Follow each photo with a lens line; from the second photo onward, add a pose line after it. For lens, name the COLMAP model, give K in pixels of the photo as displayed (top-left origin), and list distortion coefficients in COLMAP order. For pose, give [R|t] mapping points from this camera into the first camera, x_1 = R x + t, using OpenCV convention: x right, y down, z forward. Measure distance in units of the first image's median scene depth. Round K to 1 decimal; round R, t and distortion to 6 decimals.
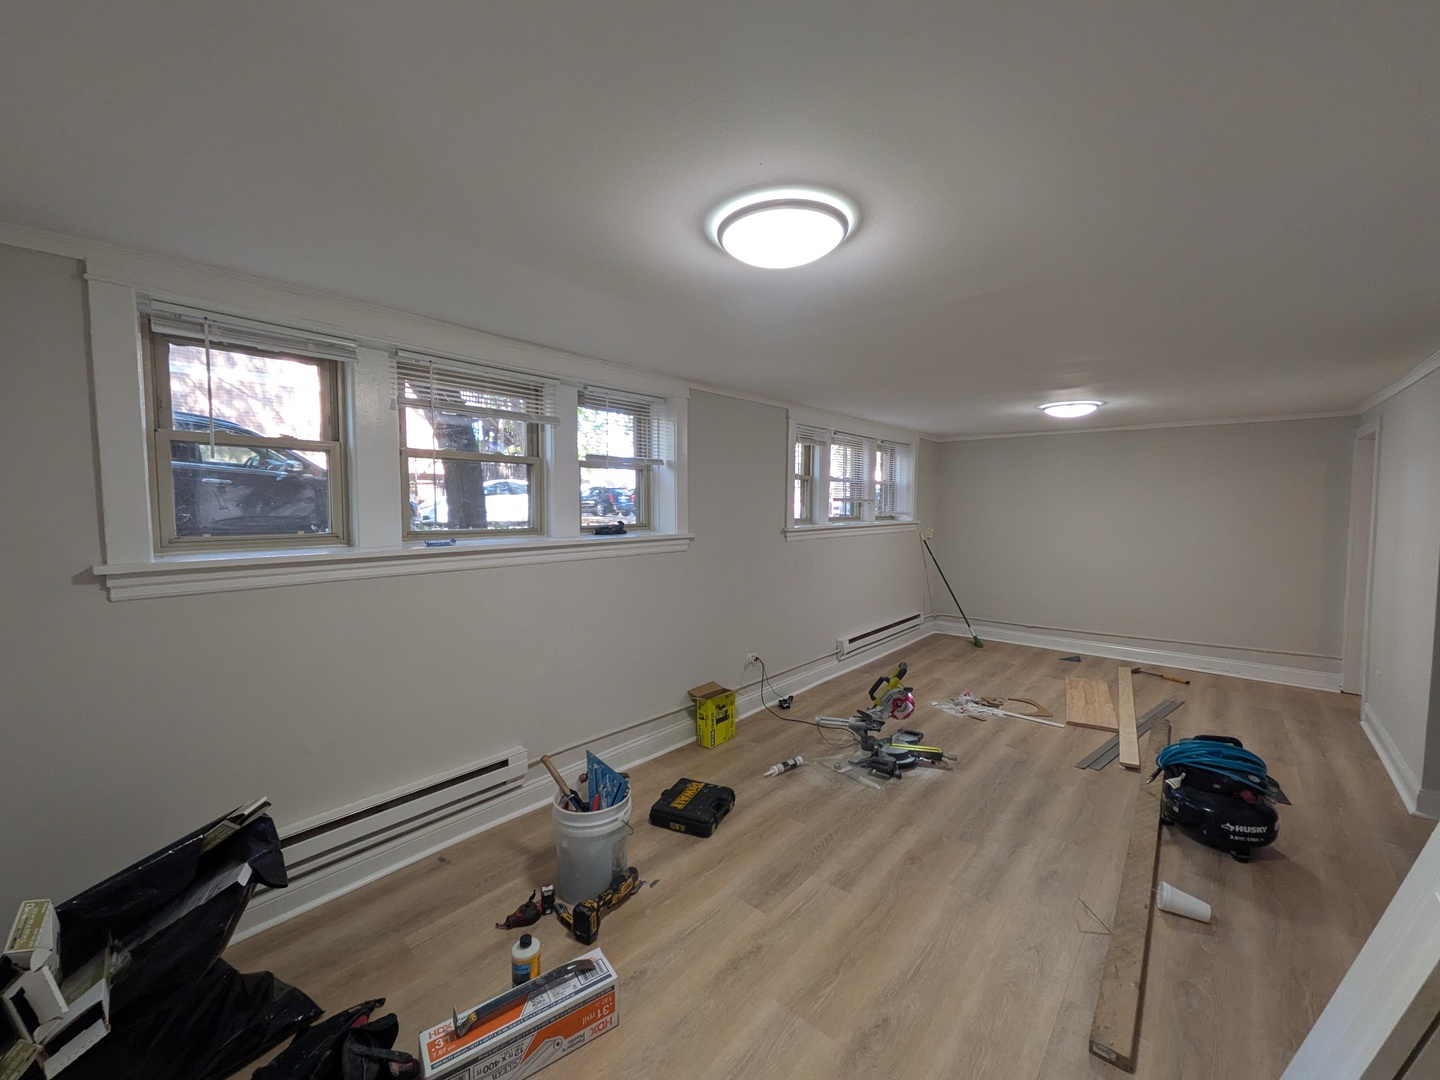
lens RADIAL K [[570.1, 0, 709.6], [0, 570.1, 538.6], [0, 0, 1]] dist [-0.000999, -0.000948]
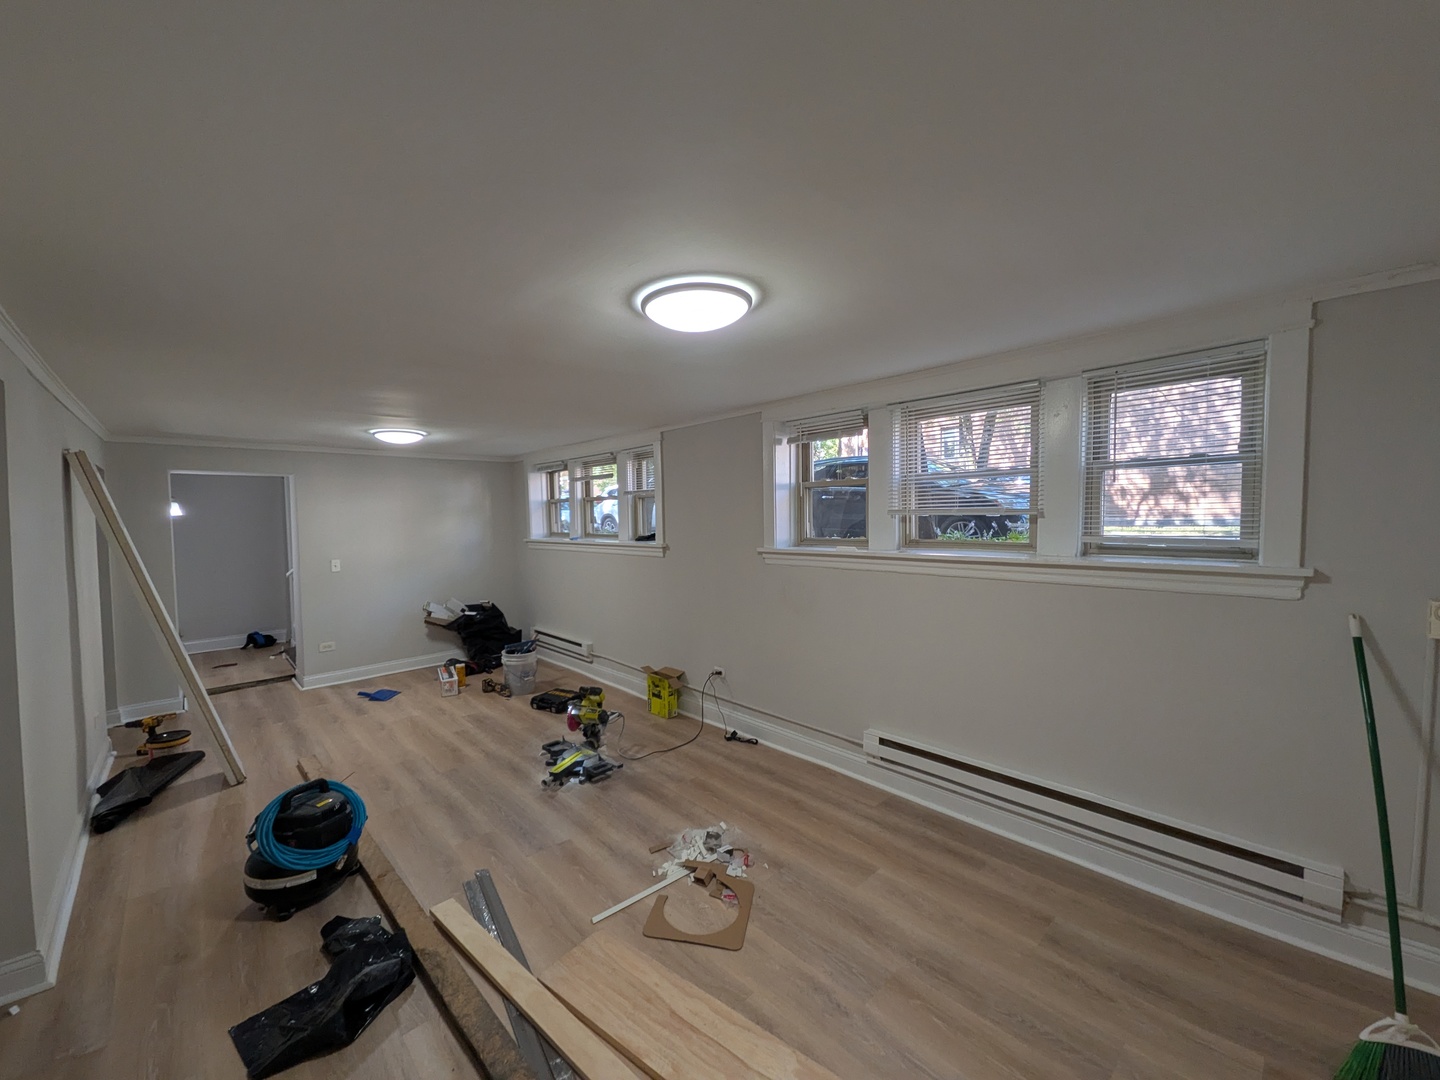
lens RADIAL K [[570.1, 0, 718.0], [0, 570.1, 538.6], [0, 0, 1]] dist [-0.000999, -0.000948]
pose [[-0.083993, 0.043099, -0.995534, 1.302831], [-0.045730, 0.997845, 0.047057, -0.092403], [0.995416, 0.049478, -0.081841, 1.292905]]
